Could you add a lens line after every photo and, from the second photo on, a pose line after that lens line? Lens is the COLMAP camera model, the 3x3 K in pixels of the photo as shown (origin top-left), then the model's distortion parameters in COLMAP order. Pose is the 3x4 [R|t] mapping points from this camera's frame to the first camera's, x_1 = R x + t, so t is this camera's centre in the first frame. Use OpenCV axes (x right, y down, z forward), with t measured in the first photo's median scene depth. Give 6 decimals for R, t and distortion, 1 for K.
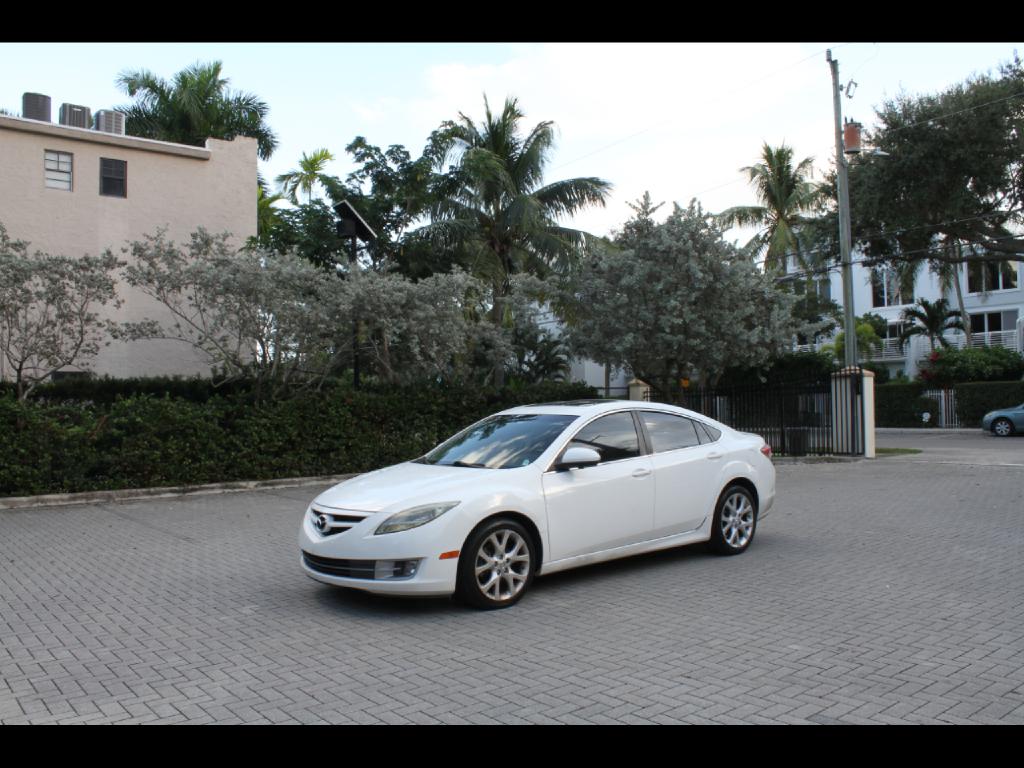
lens RADIAL K [[854.6, 0, 515.9], [0, 854.6, 392.4], [0, 0, 1]] dist [-0.156657, 0.138758]
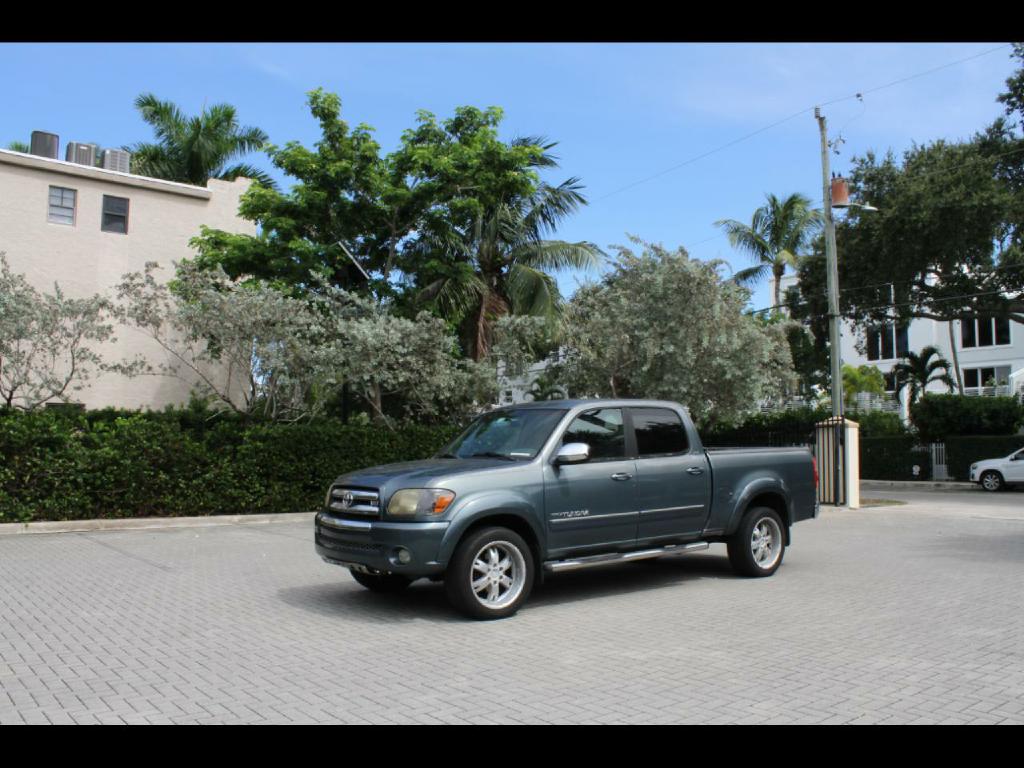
lens RADIAL K [[854.6, 0, 512.3], [0, 854.6, 391.1], [0, 0, 1]] dist [-0.156657, 0.138758]
pose [[0.999710, 0.023712, -0.004106, 0.013398], [-0.023904, 0.998164, -0.055656, 0.003301], [0.002779, 0.055738, 0.998442, -0.009551]]
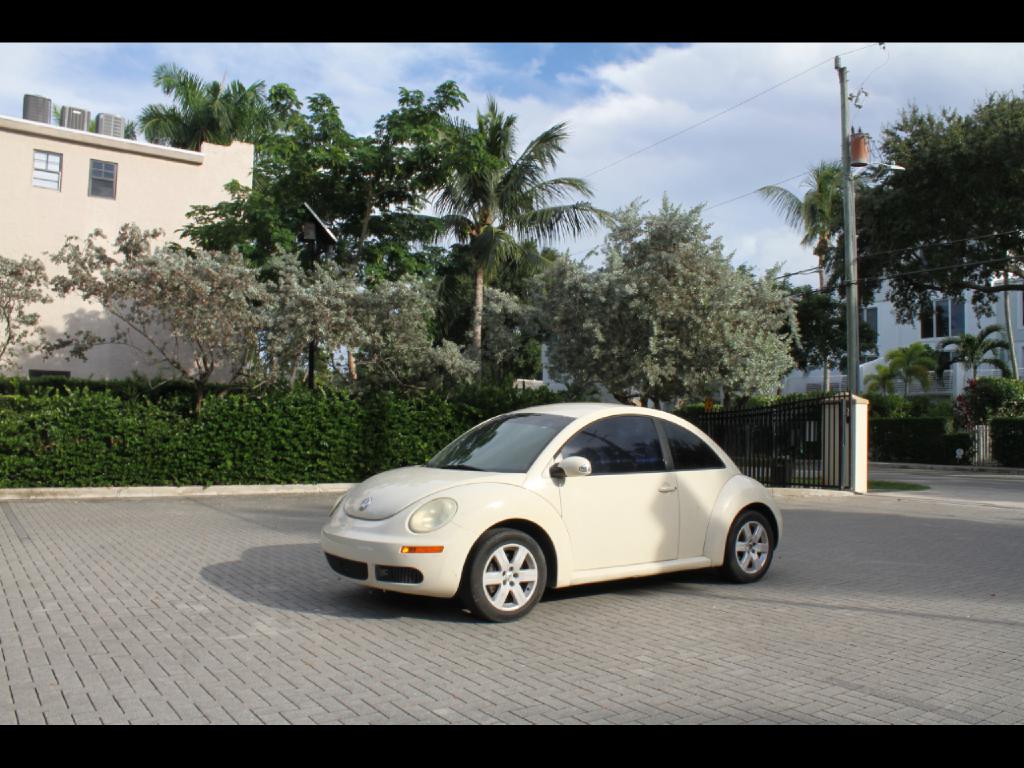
lens RADIAL K [[854.6, 0, 518.2], [0, 854.6, 385.0], [0, 0, 1]] dist [-0.156657, 0.138758]
pose [[0.996570, 0.034909, -0.075026, 0.103849], [-0.037587, 0.998695, -0.034582, 0.005580], [0.073721, 0.037283, 0.996582, 0.048626]]
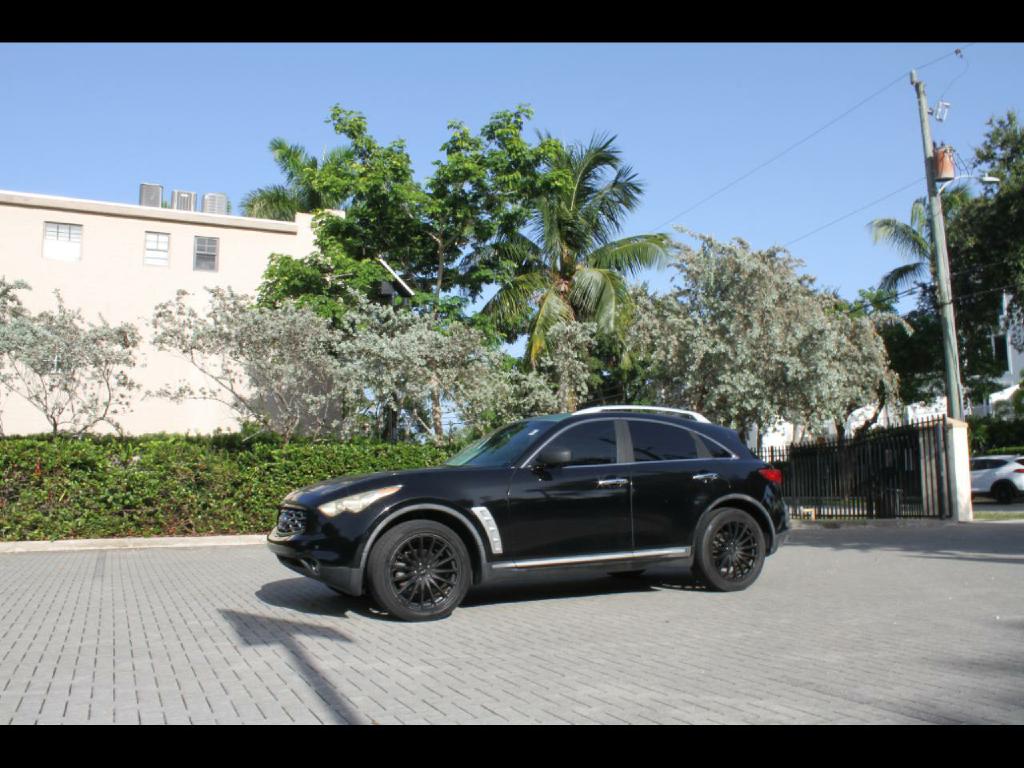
lens RADIAL K [[854.6, 0, 513.0], [0, 854.6, 384.1], [0, 0, 1]] dist [-0.156657, 0.138758]
pose [[0.973204, -0.023950, -0.228695, 0.153558], [0.001224, 0.995087, -0.099002, 0.018725], [0.229942, 0.096069, 0.968451, 0.051809]]
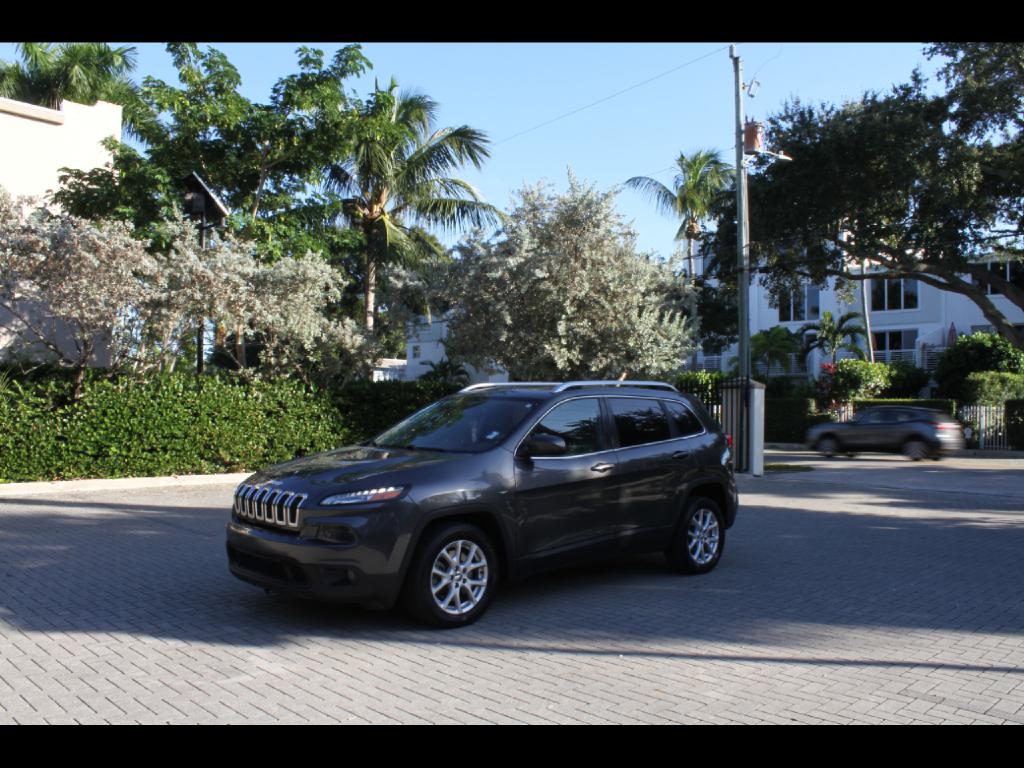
lens RADIAL K [[854.6, 0, 509.7], [0, 854.6, 383.8], [0, 0, 1]] dist [-0.156657, 0.138758]
pose [[0.995265, 0.037032, 0.089864, 0.052918], [-0.035696, 0.999228, -0.016425, 0.001317], [-0.090403, 0.013139, 0.995819, 0.073220]]
